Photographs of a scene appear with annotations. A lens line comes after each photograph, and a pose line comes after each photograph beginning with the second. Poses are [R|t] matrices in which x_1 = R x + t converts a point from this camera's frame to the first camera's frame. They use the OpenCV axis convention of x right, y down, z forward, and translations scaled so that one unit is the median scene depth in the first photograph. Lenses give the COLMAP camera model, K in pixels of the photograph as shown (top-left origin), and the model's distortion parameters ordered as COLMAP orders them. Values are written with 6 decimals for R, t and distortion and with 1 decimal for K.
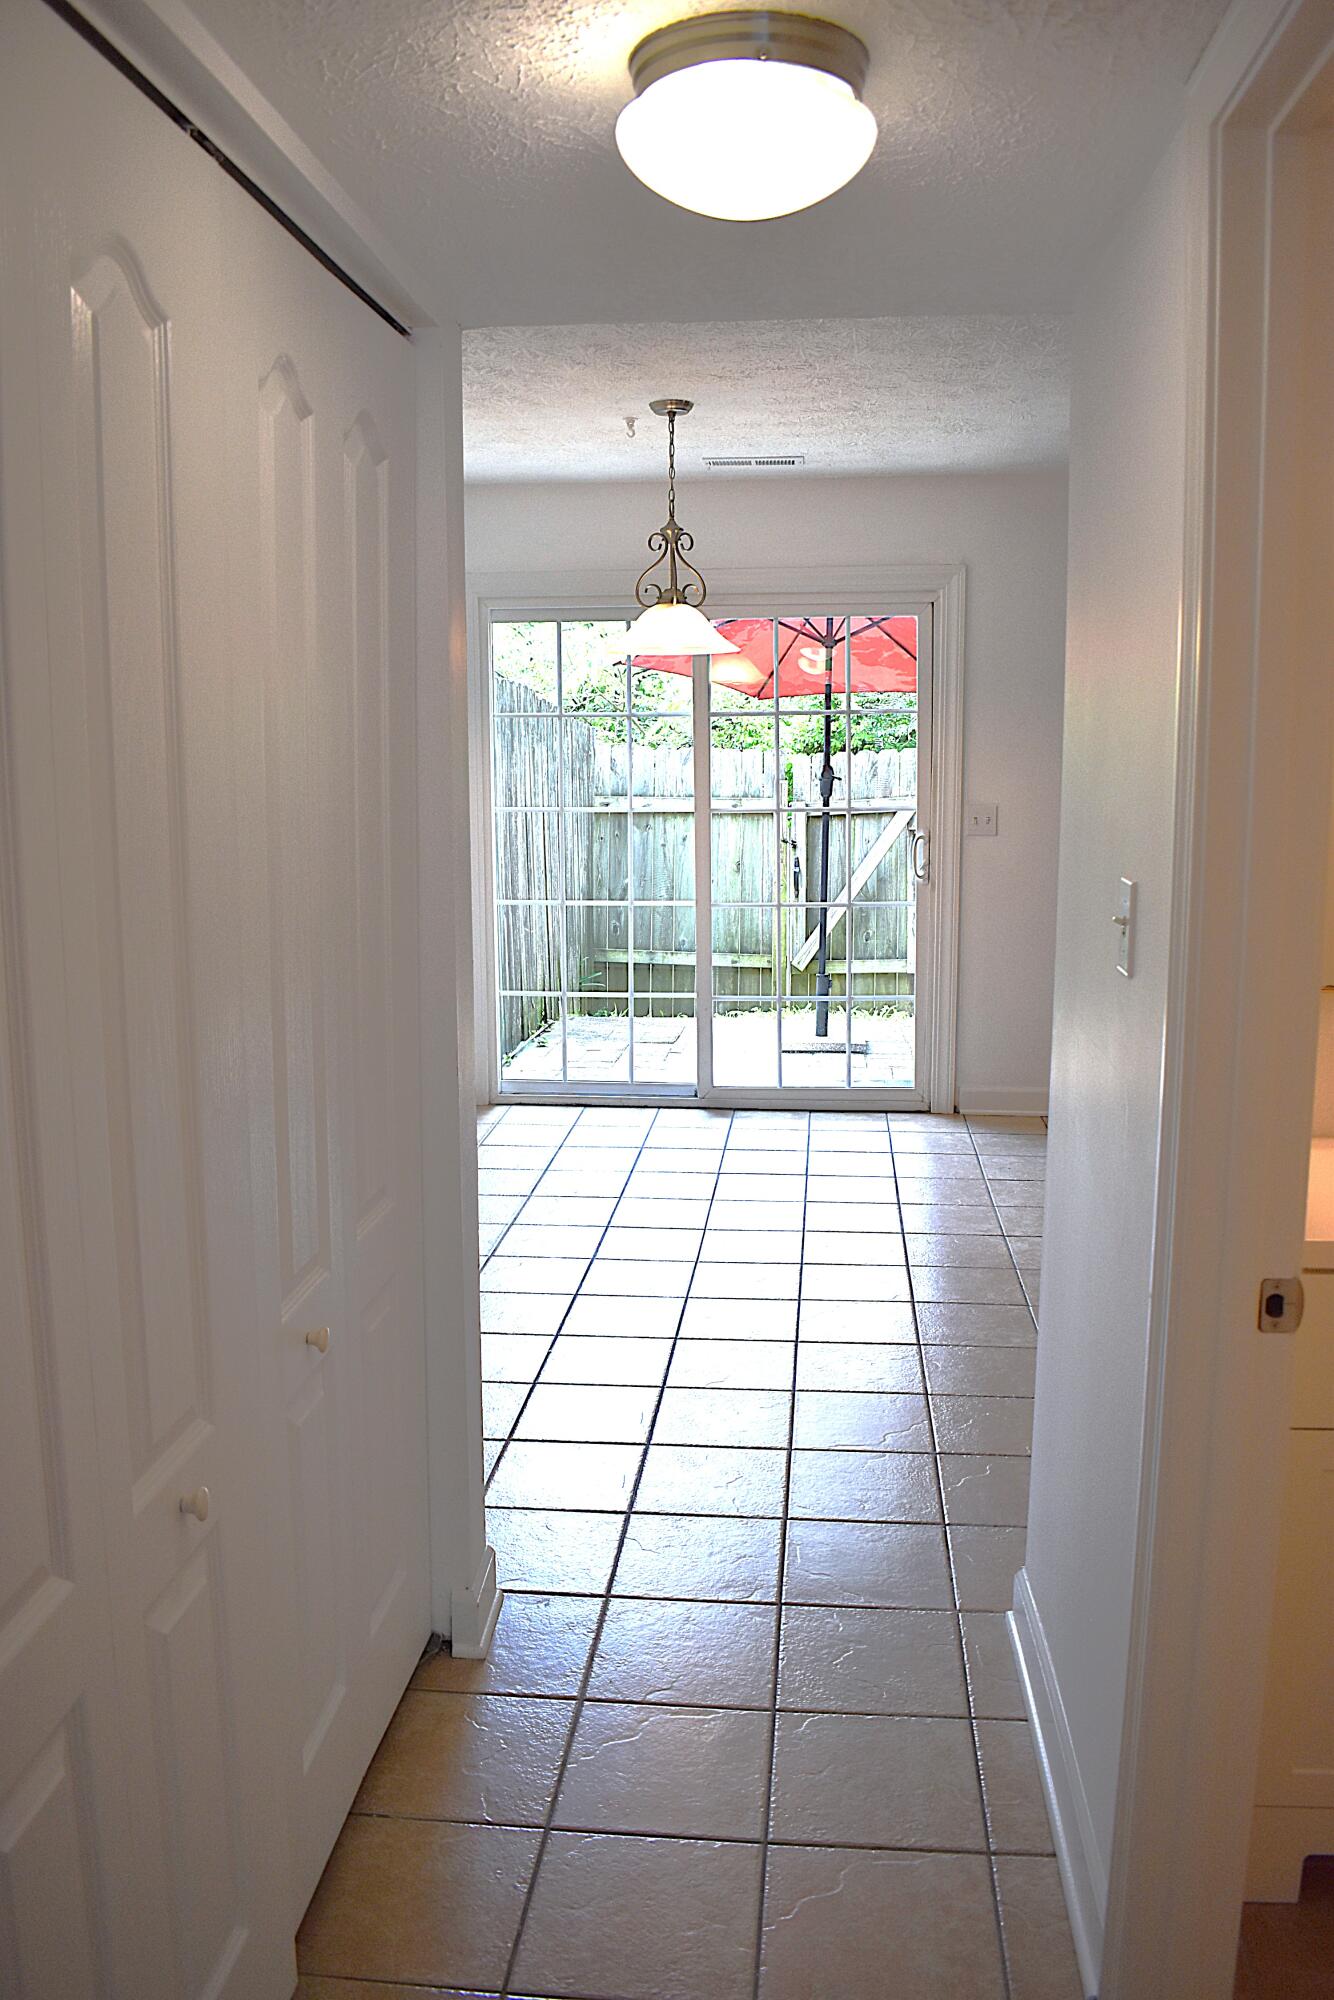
lens RADIAL K [[1562.4, 0, 662.7], [0, 1562.4, 989.5], [0, 0, 1]] dist [-0.098002, 0.018814]
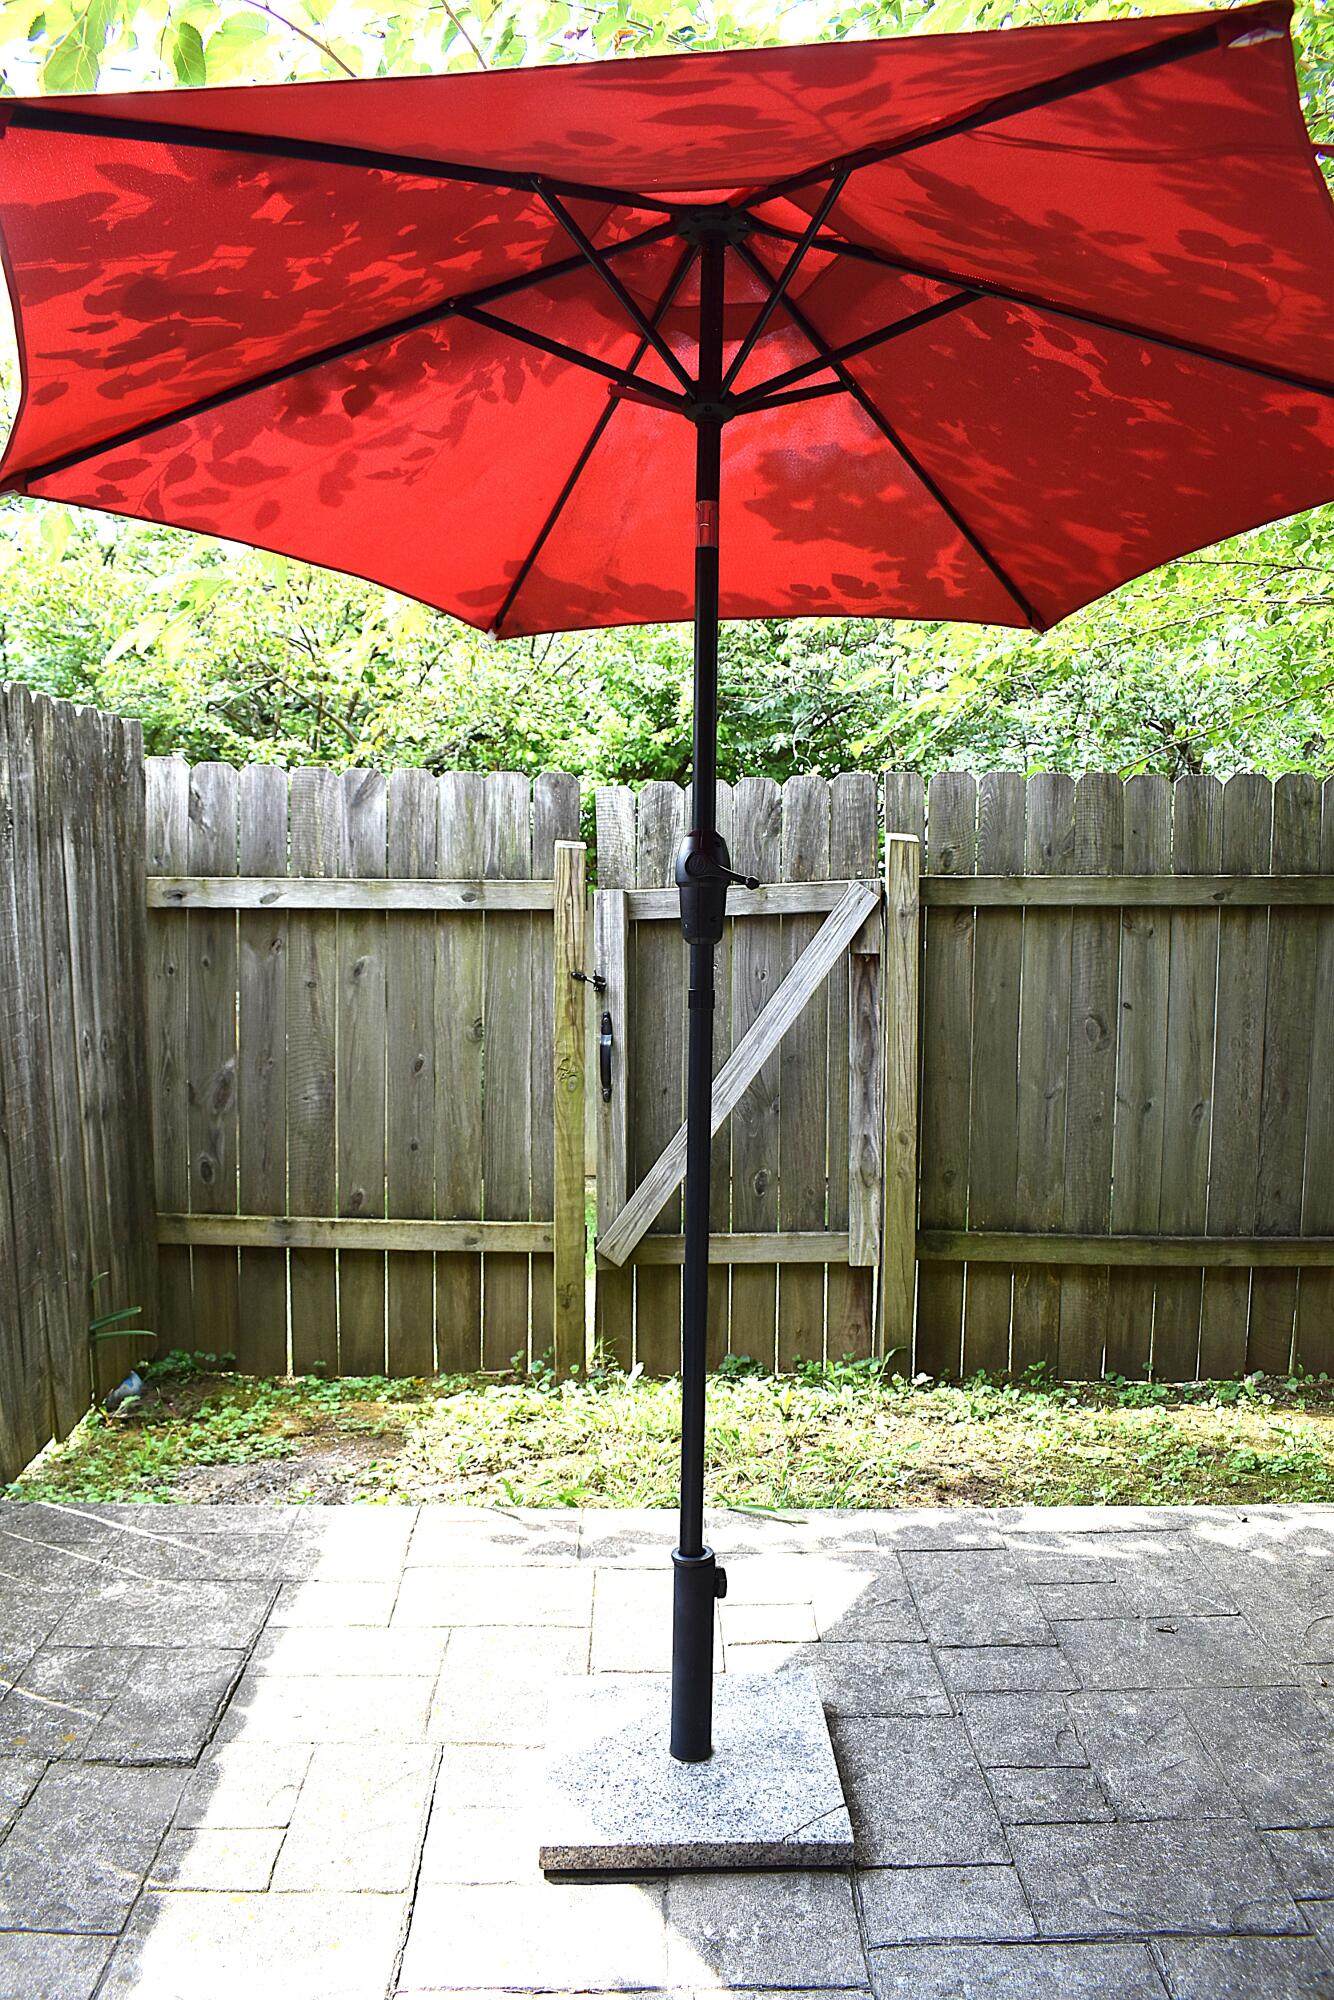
lens RADIAL K [[1562.4, 0, 668.6], [0, 1562.4, 1010.6], [0, 0, 1]] dist [-0.098002, 0.018814]
pose [[0.992543, -0.006020, 0.121743, 0.048423], [0.006249, 0.999979, -0.001503, -0.083790], [-0.121732, 0.002253, 0.992560, 0.545874]]
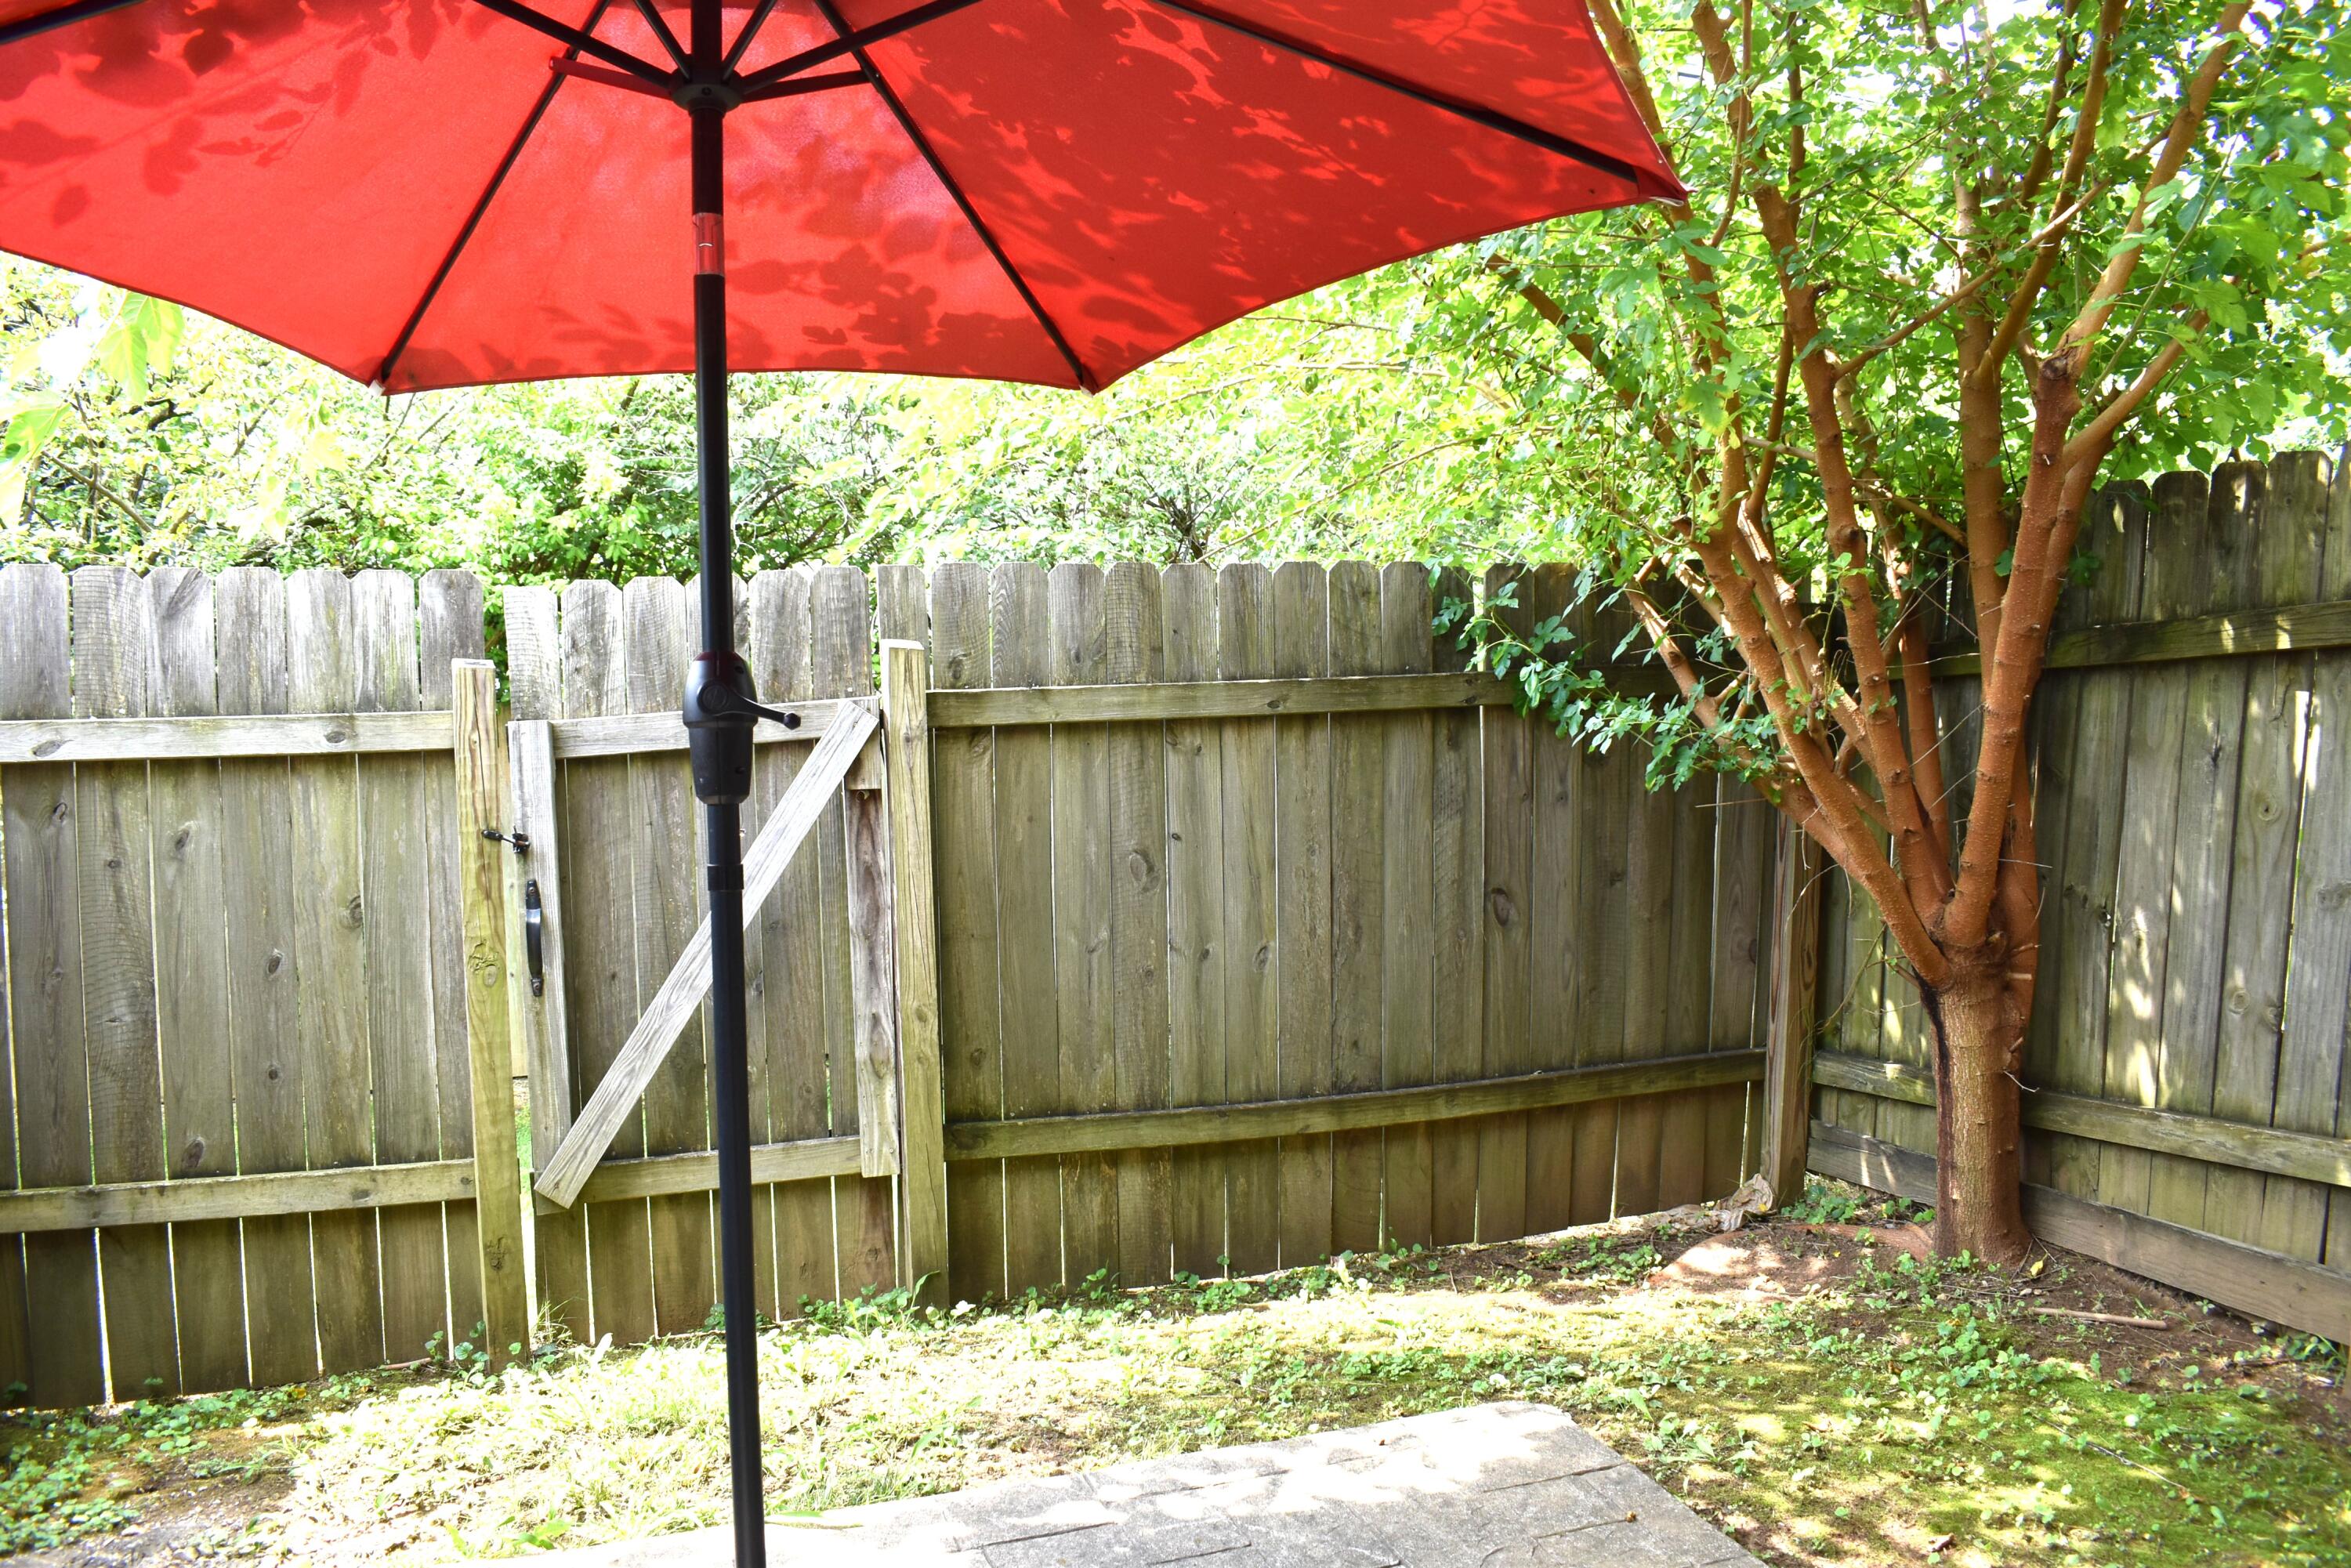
lens RADIAL K [[1836.5, 0, 1174.5], [0, 1836.5, 791.0], [0, 0, 1]] dist [-0.098002, 0.018814]
pose [[0.898932, -0.045422, 0.435727, 0.039258], [0.058312, 0.998166, -0.016249, -0.088832], [-0.434190, 0.040015, 0.899932, 0.569730]]
